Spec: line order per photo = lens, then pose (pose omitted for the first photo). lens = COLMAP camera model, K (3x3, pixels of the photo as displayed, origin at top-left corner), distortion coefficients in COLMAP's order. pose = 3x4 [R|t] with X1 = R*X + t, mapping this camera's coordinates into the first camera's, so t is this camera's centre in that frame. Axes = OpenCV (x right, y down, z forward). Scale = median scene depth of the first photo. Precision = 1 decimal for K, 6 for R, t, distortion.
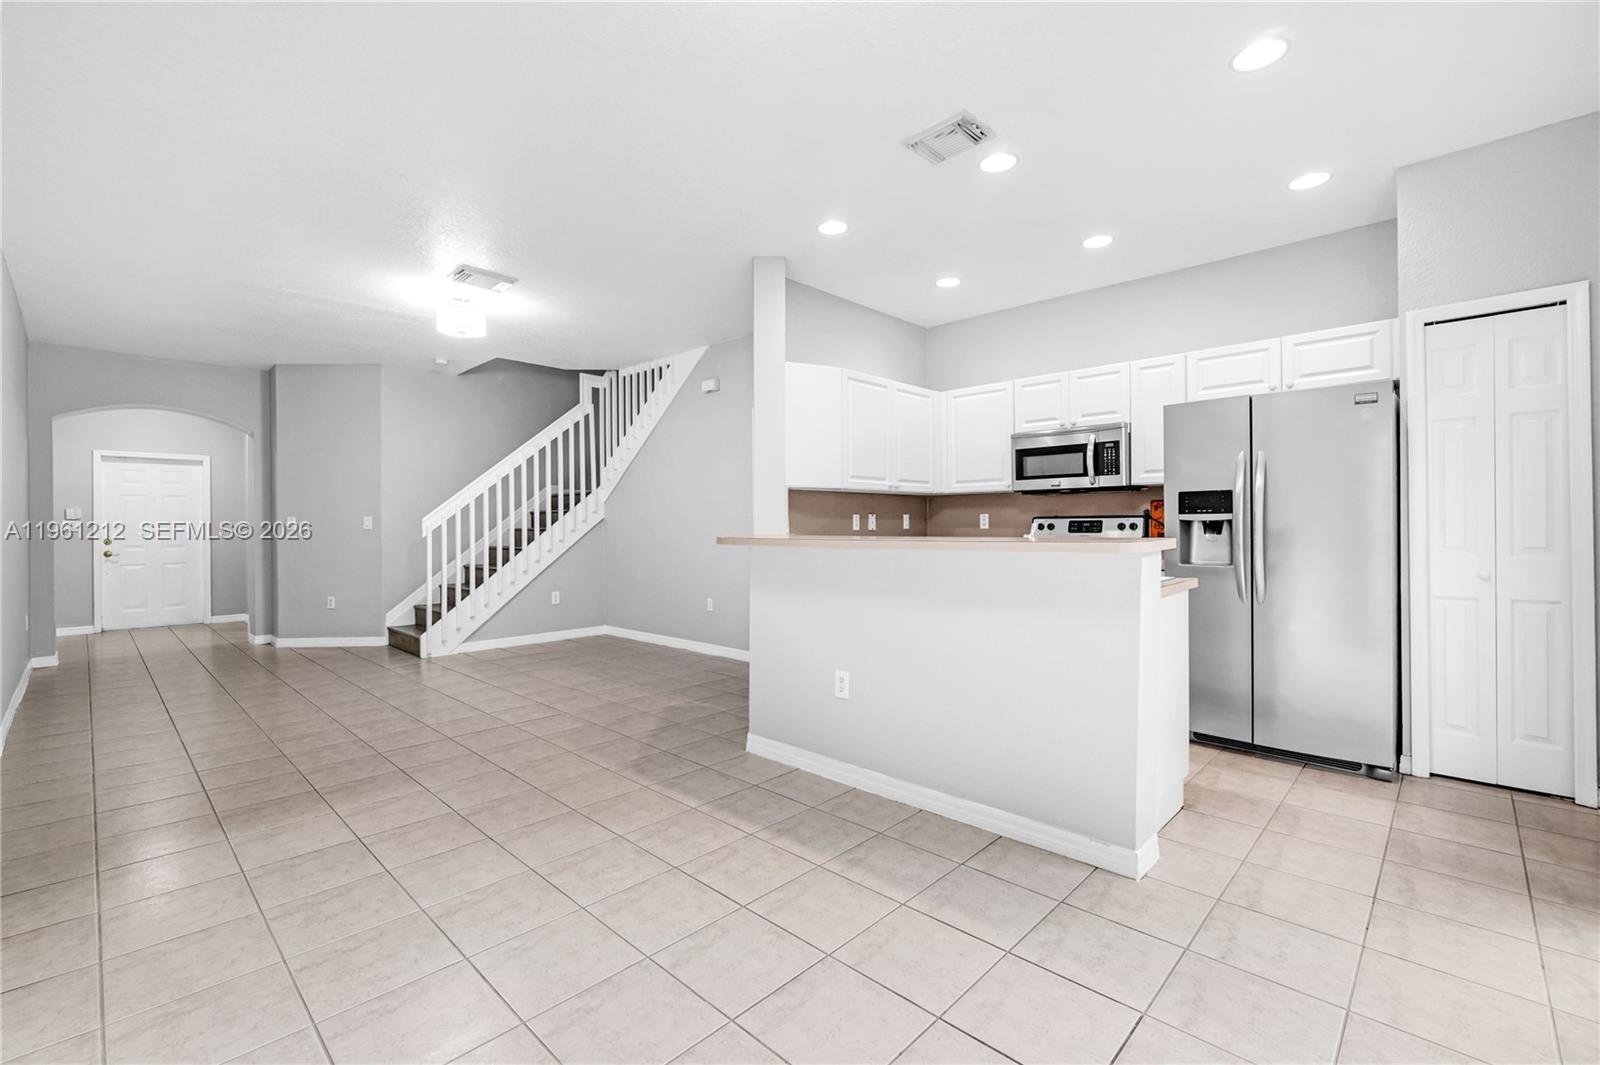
lens RADIAL K [[700.5, 0, 803.5], [0, 700.5, 524.5], [0, 0, 1]] dist [-0.009372, 0.003190]
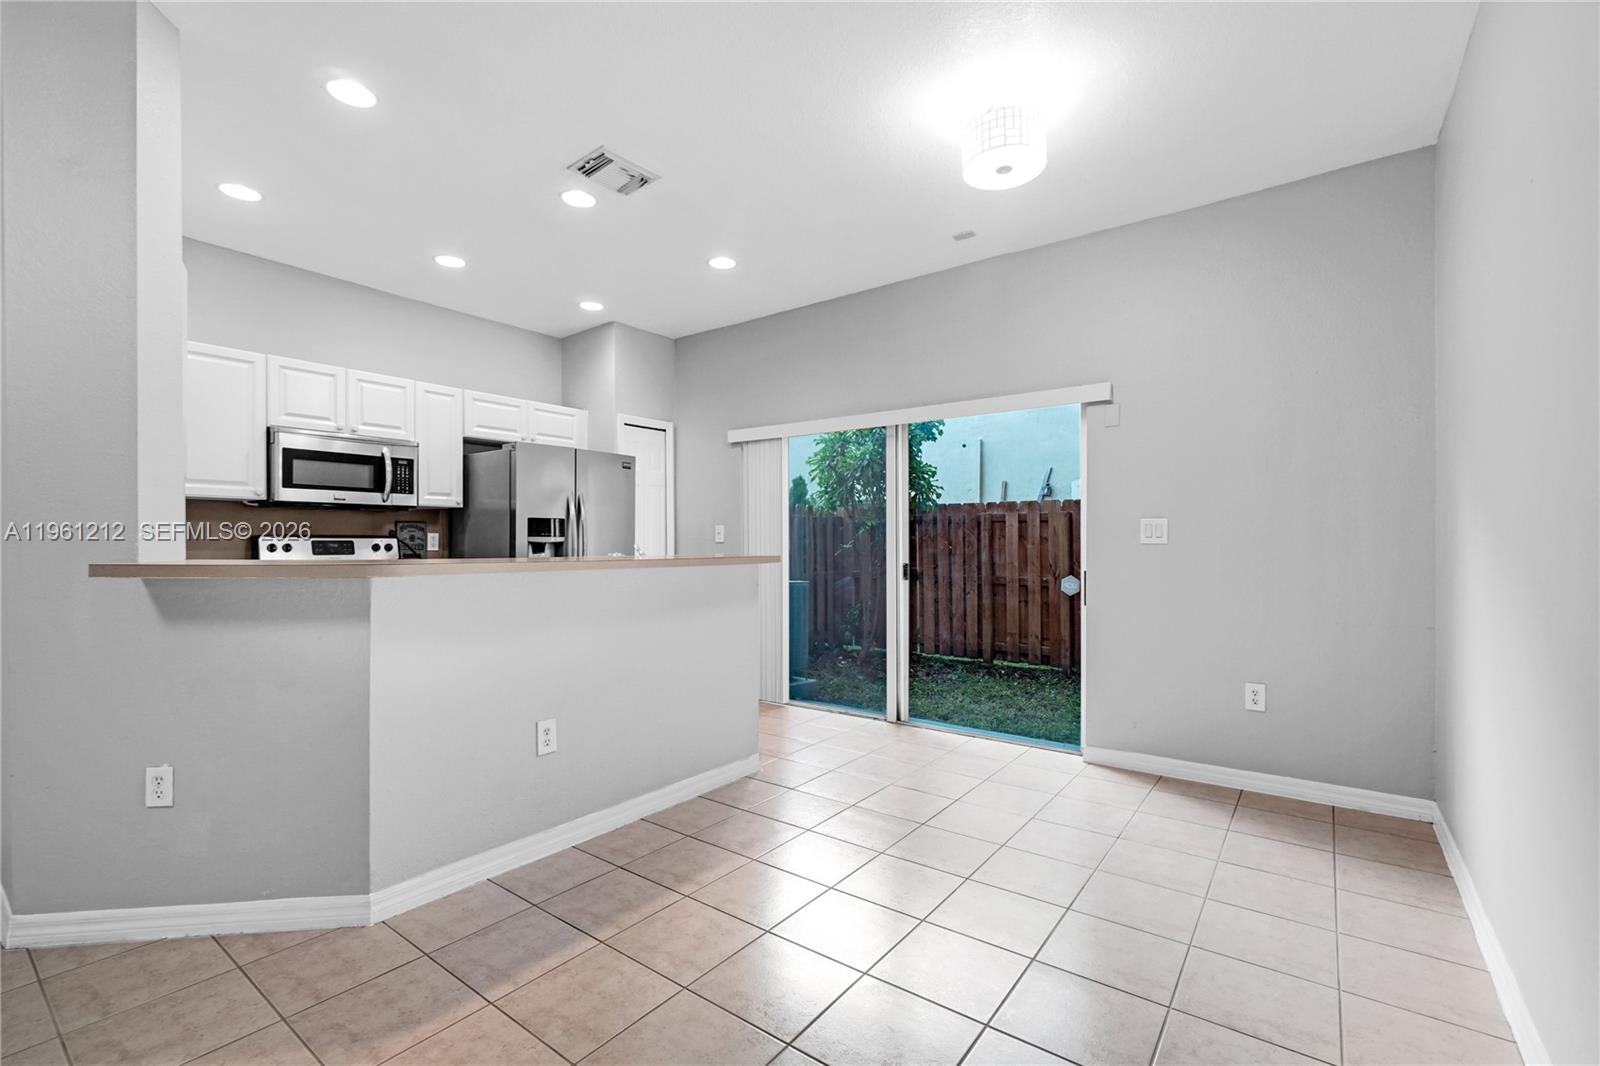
lens RADIAL K [[700.5, 0, 815.9], [0, 700.5, 528.3], [0, 0, 1]] dist [-0.009372, 0.003190]
pose [[-0.138753, 0.028322, 0.989922, -0.839395], [-0.001134, 0.999586, -0.028758, 0.005075], [-0.990326, -0.005112, -0.138664, 0.822344]]
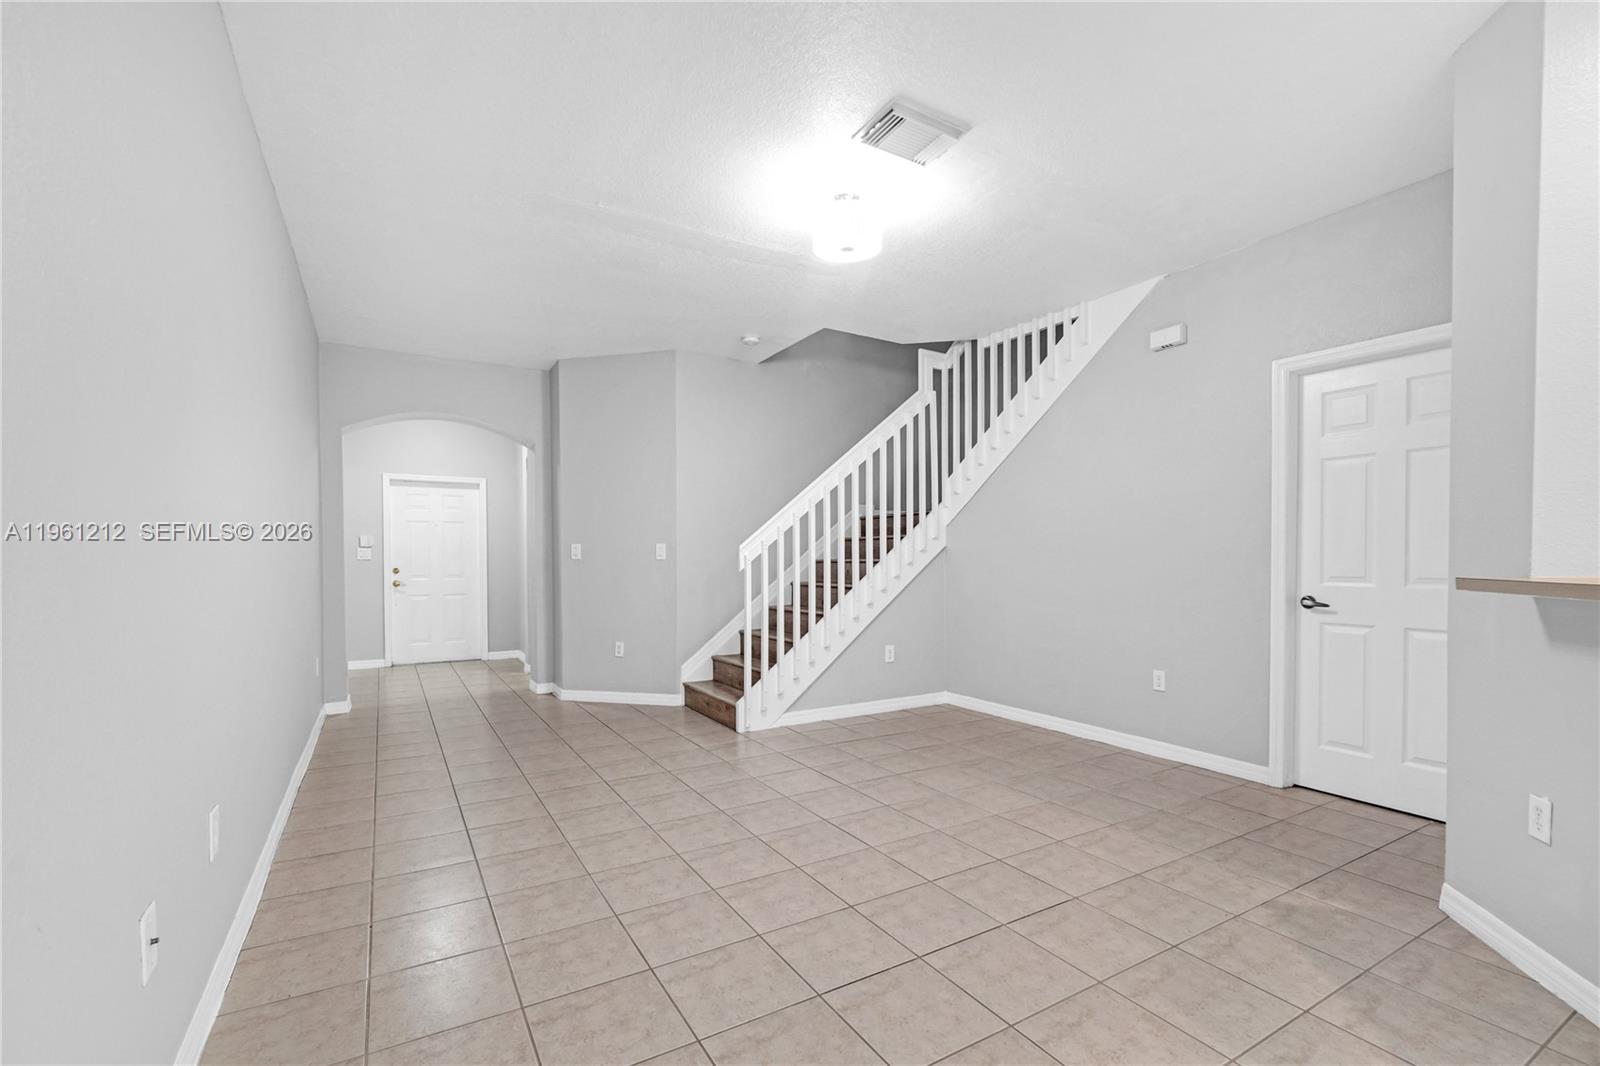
lens RADIAL K [[700.5, 0, 797.2], [0, 700.5, 573.0], [0, 0, 1]] dist [-0.009372, 0.003190]
pose [[0.964294, 0.012578, -0.264536, -0.248187], [-0.006559, 0.999699, 0.023622, 0.002452], [0.264753, -0.021044, 0.964087, 0.255342]]
